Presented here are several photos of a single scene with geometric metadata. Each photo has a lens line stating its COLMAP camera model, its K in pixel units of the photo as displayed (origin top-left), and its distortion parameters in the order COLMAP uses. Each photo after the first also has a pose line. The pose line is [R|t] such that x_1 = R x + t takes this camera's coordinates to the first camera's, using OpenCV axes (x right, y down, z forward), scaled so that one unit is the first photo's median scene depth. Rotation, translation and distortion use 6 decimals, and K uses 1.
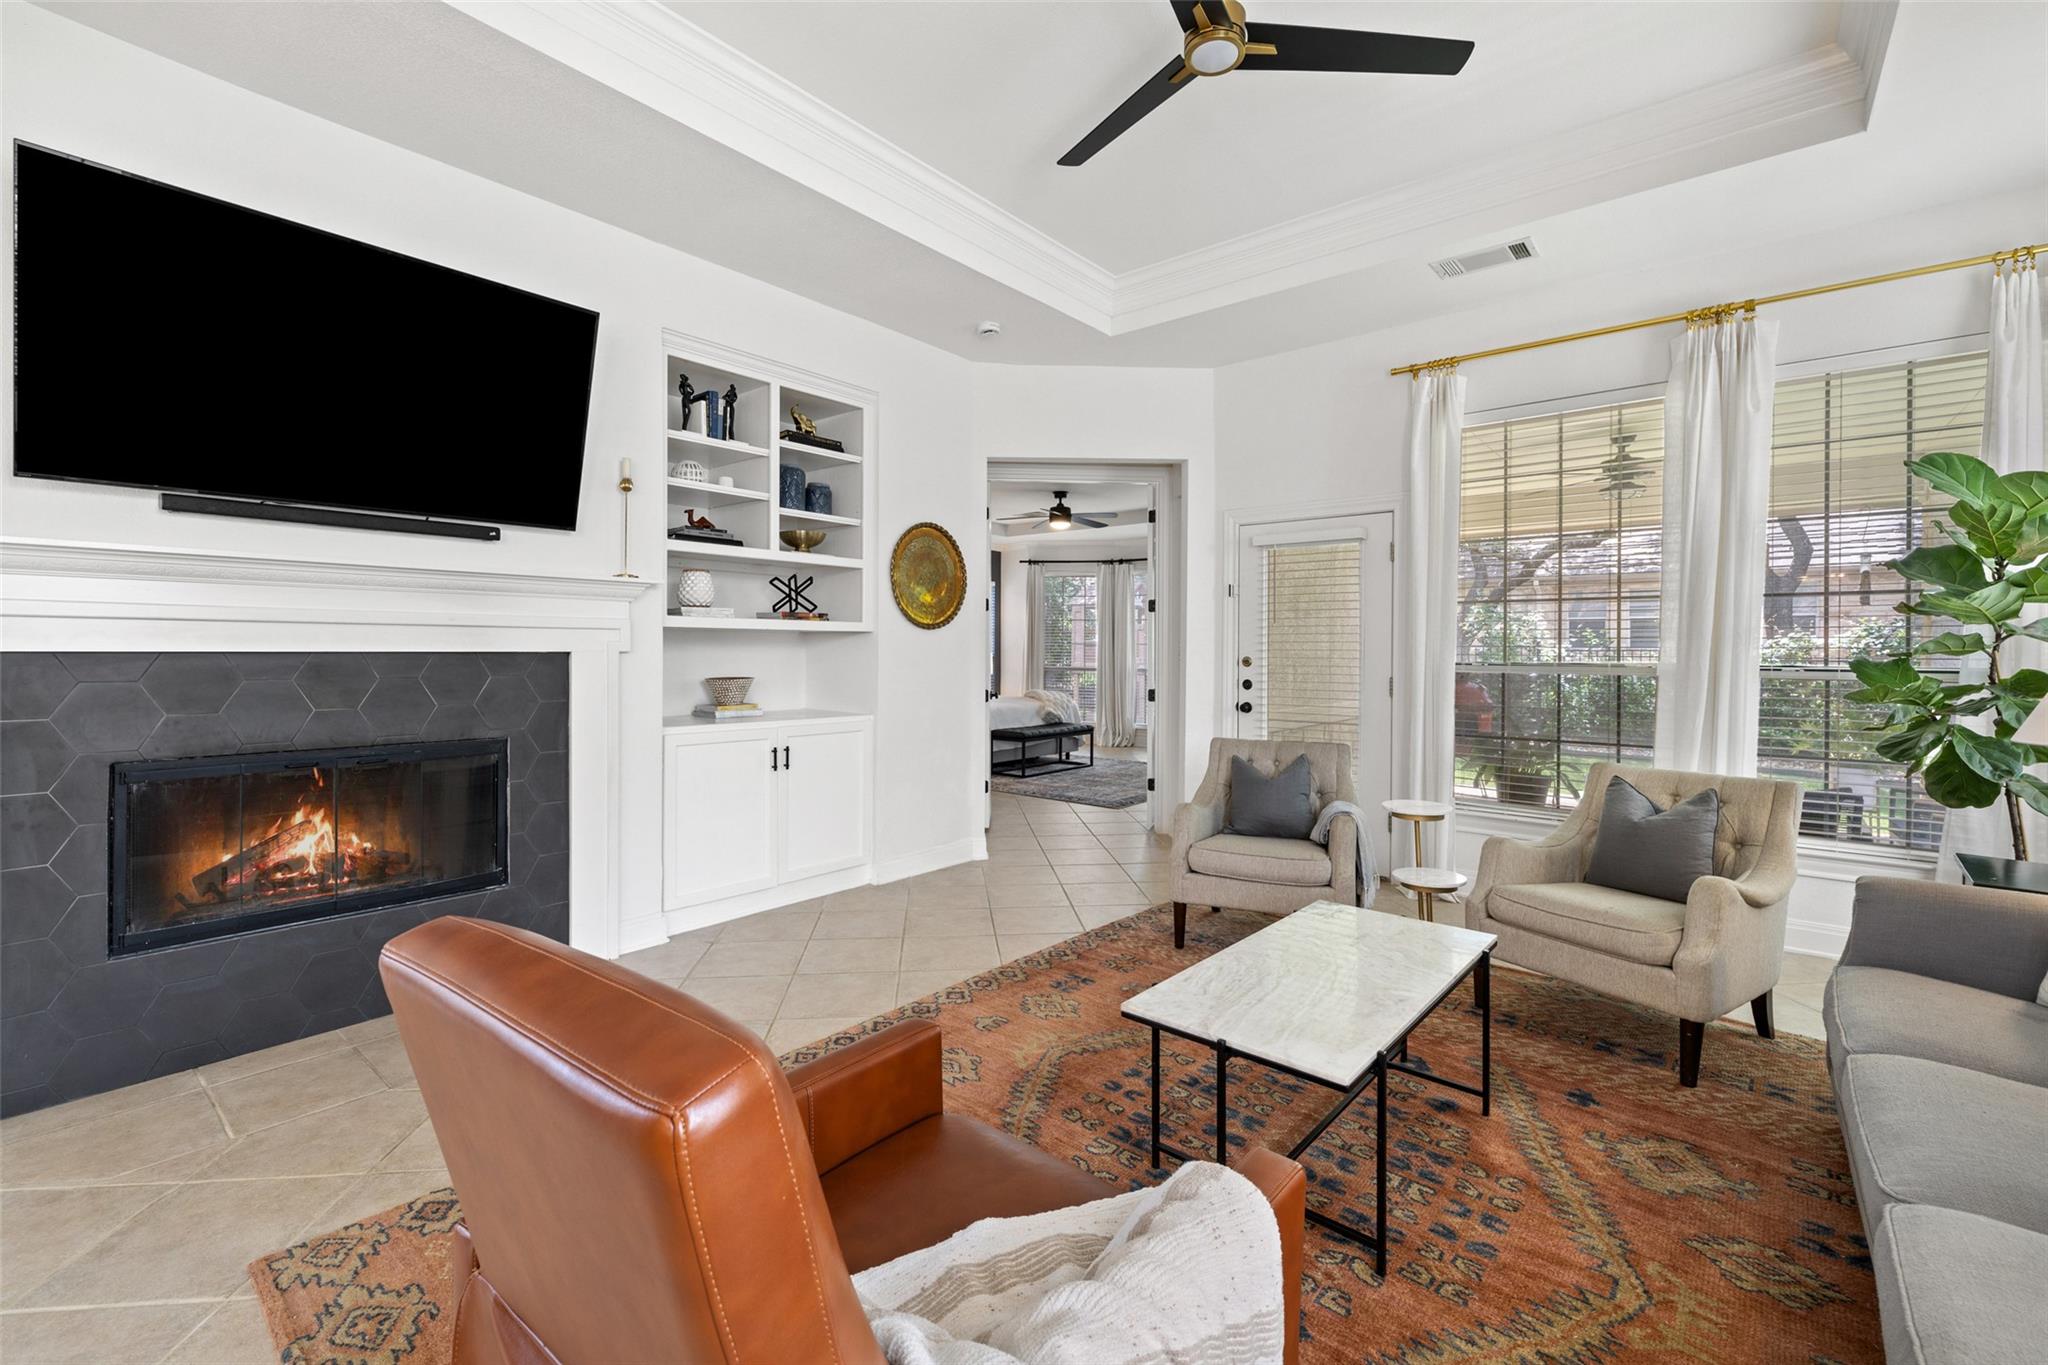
lens RADIAL K [[873.5, 0, 979.5], [0, 873.5, 652.3], [0, 0, 1]] dist [0.000805, 0.000303]
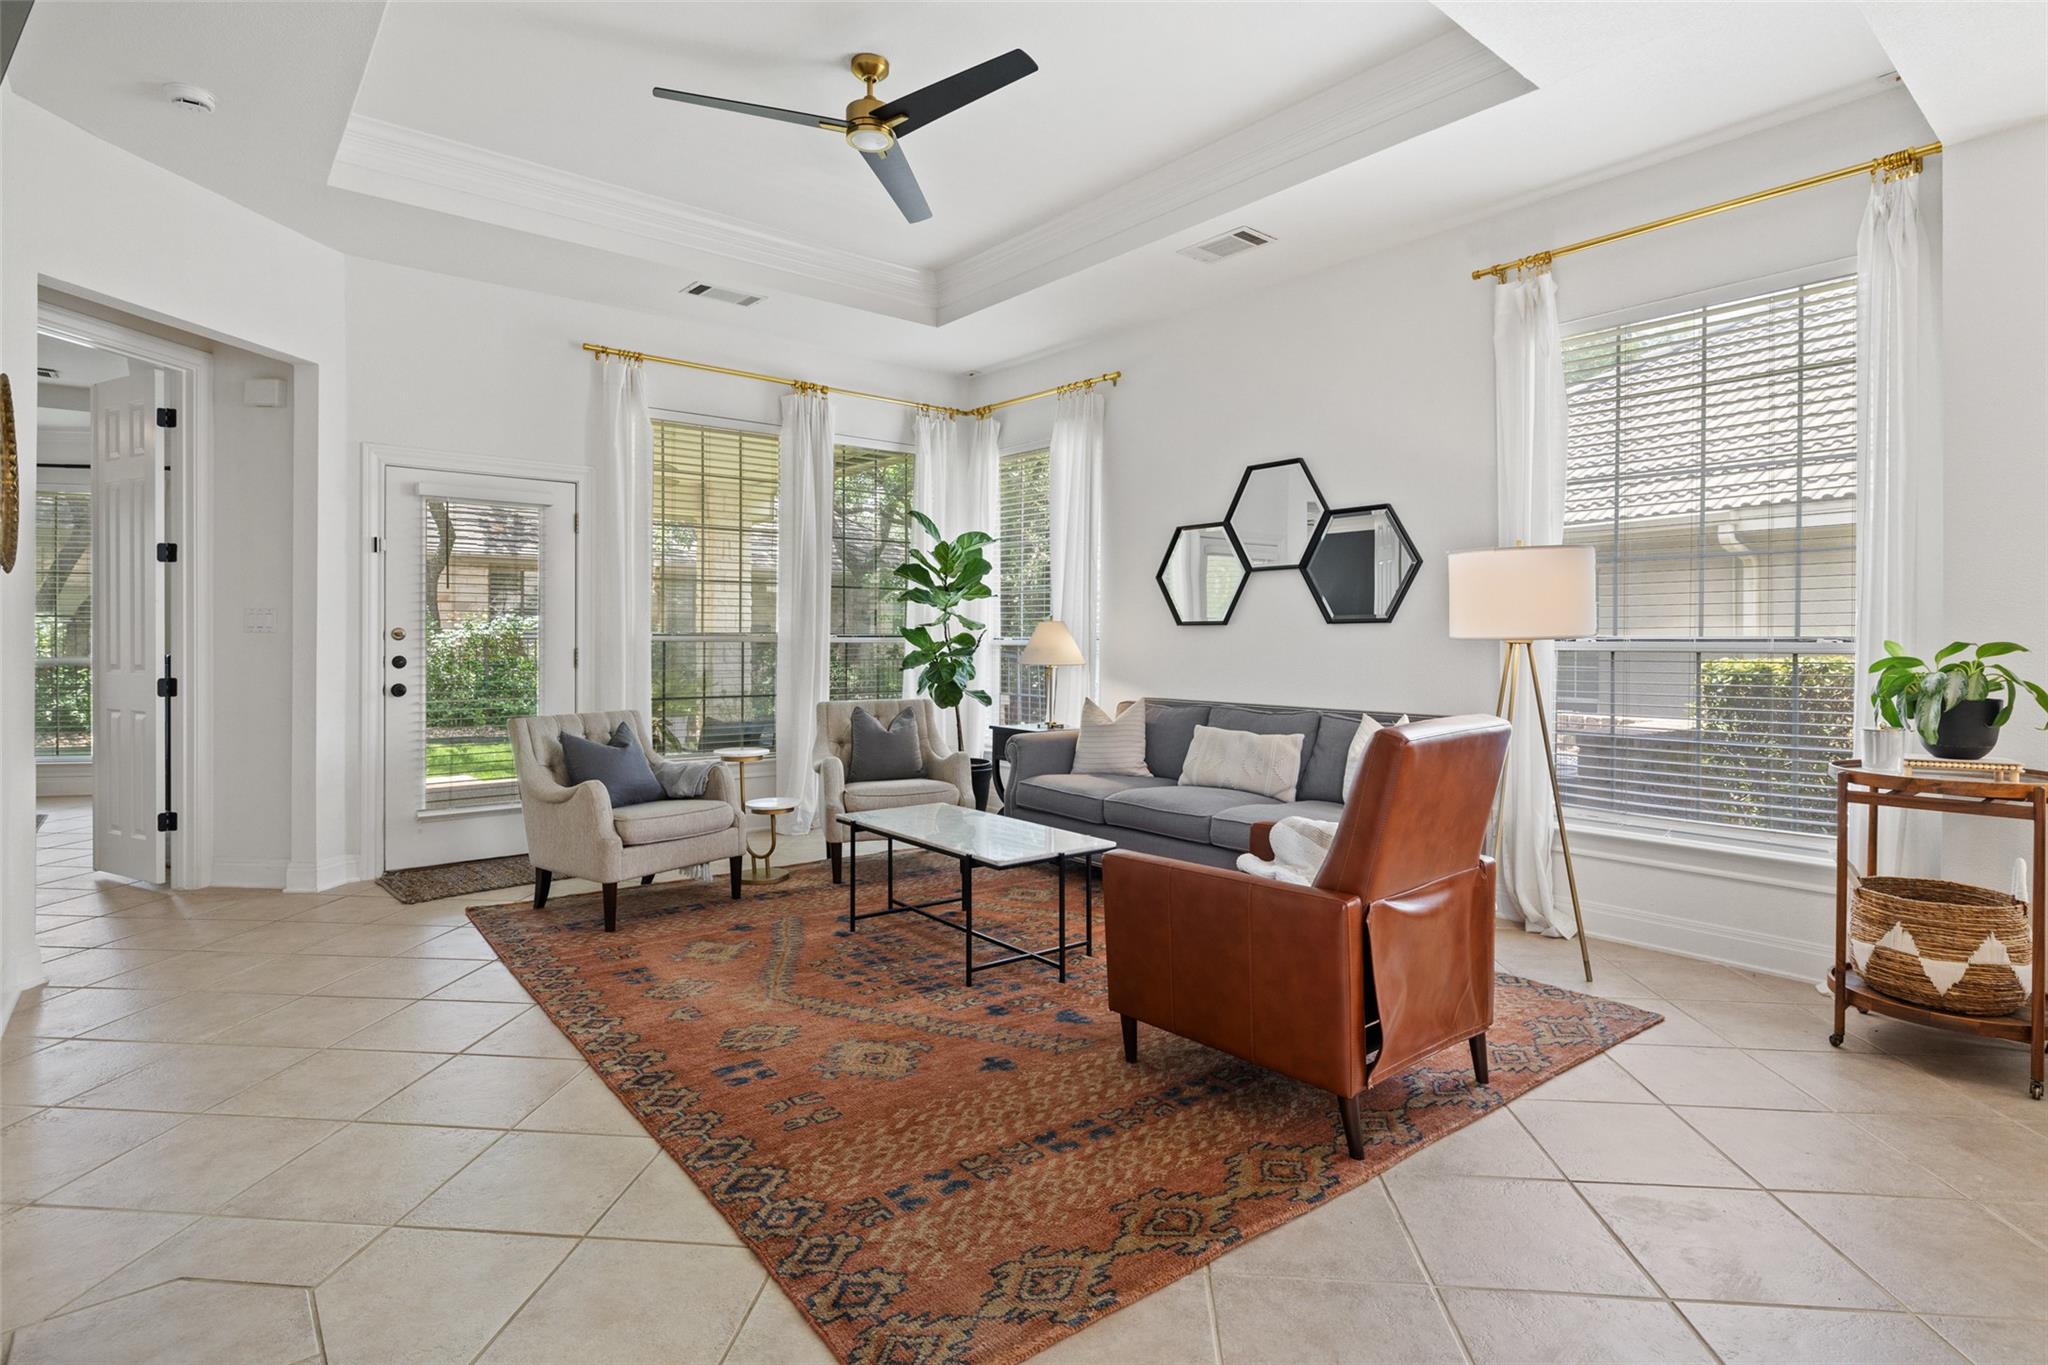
lens RADIAL K [[1027.6, 0, 1058.5], [0, 1027.6, 645.7], [0, 0, 1]] dist [-0.007133, 0.003630]
pose [[0.154210, -0.012118, 0.987964, -0.738382], [0.001942, 0.999927, 0.011962, 0.015205], [-0.988036, 0.000074, 0.154222, 0.326086]]
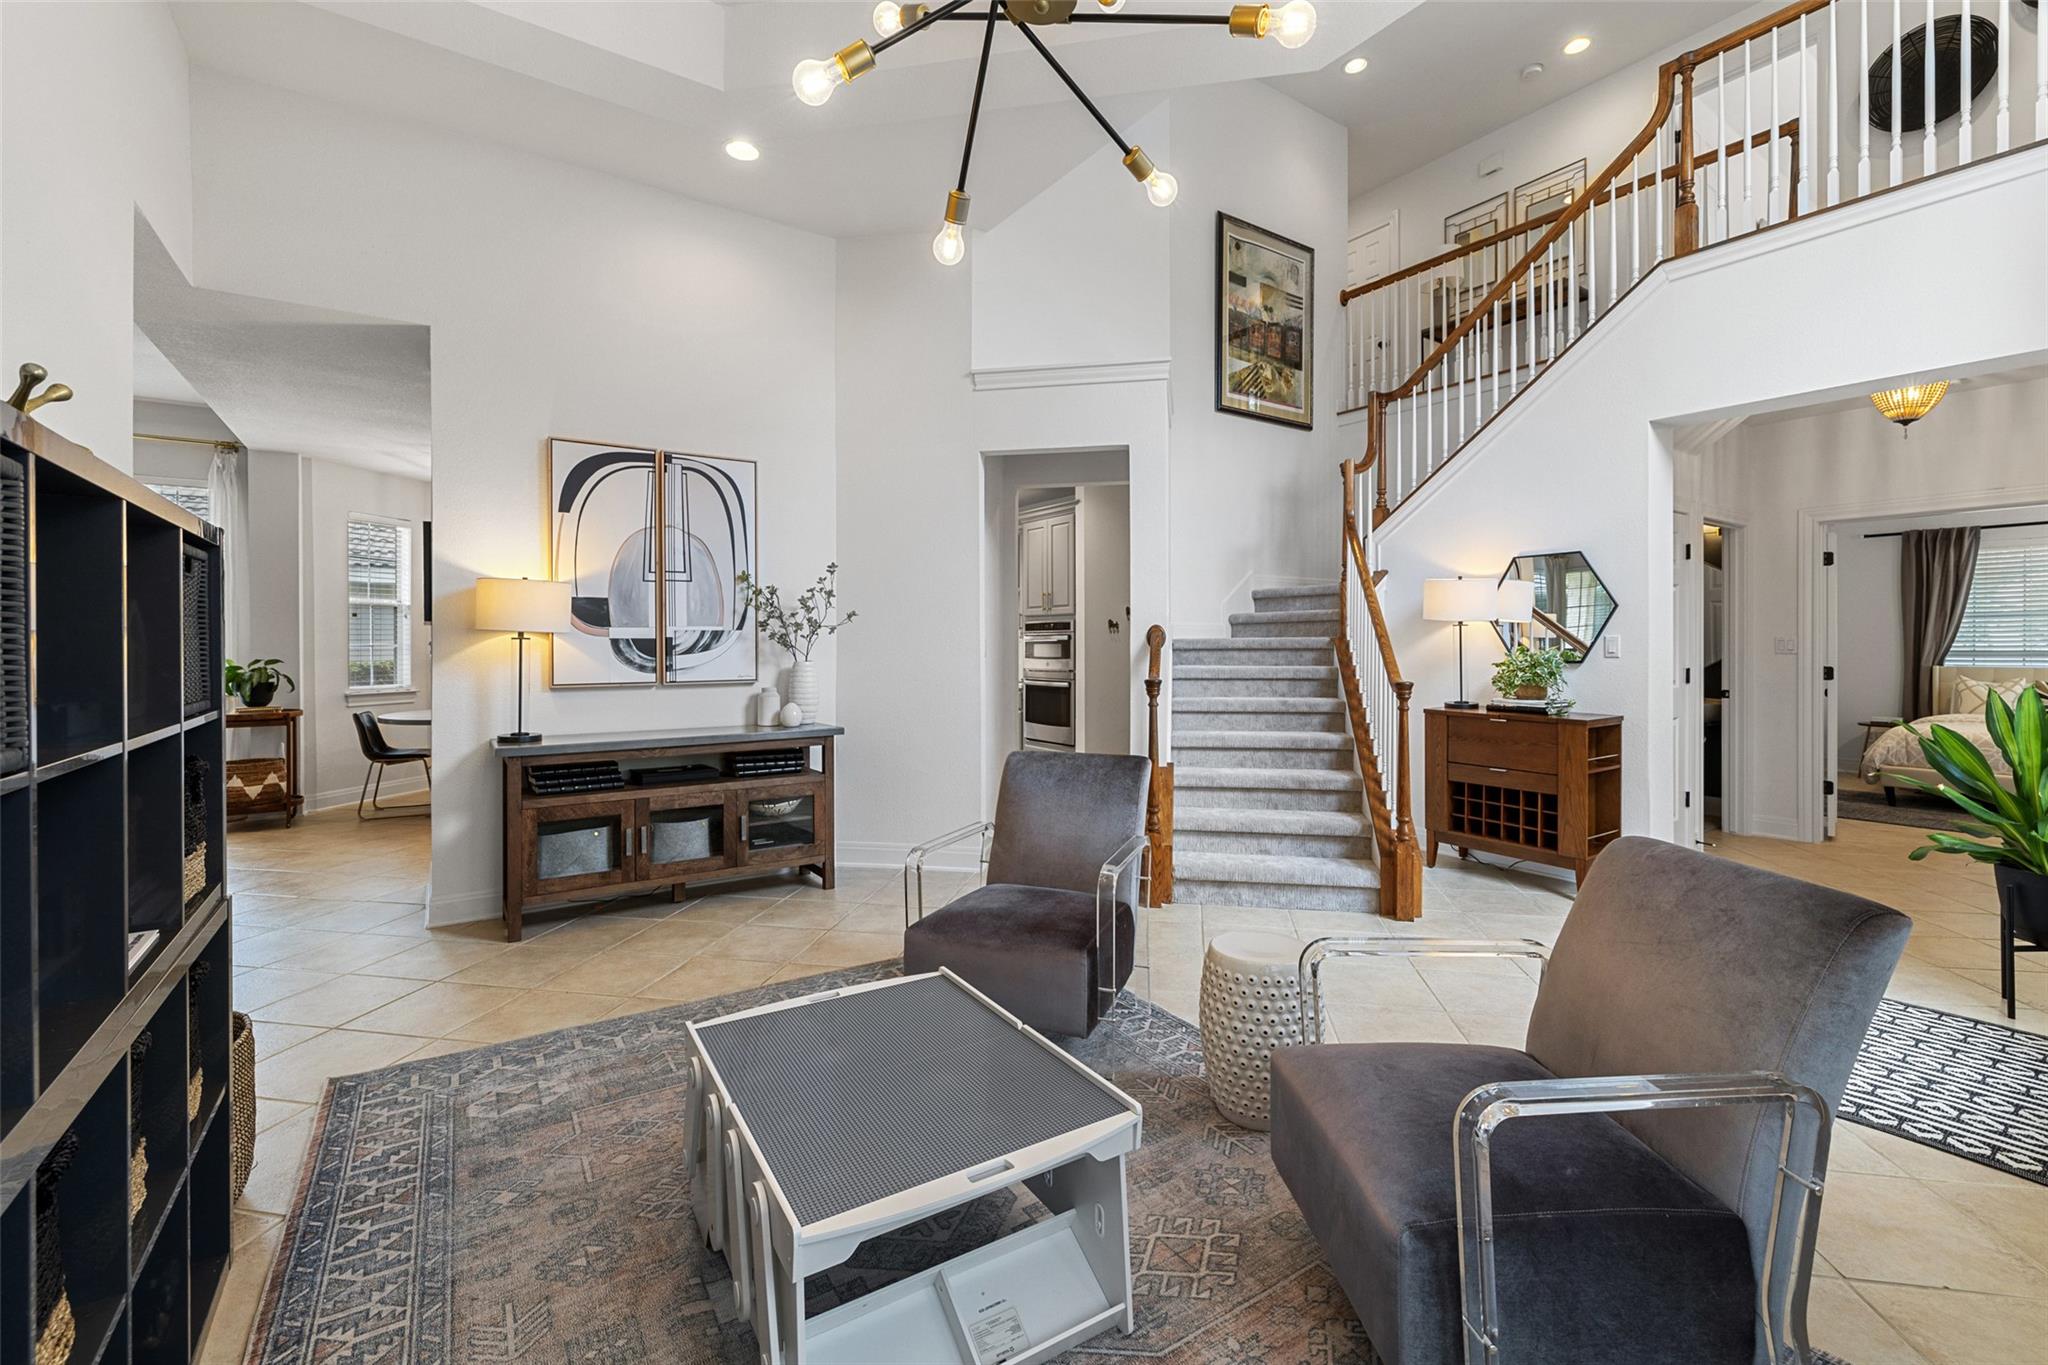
lens RADIAL K [[873.5, 0, 1032.2], [0, 873.5, 646.7], [0, 0, 1]] dist [0.000805, 0.000303]
pose [[-0.962227, -0.001503, 0.272245, -1.659406], [-0.000210, 0.999989, 0.004780, -0.008861], [-0.272249, 0.004542, -0.962216, 0.920555]]
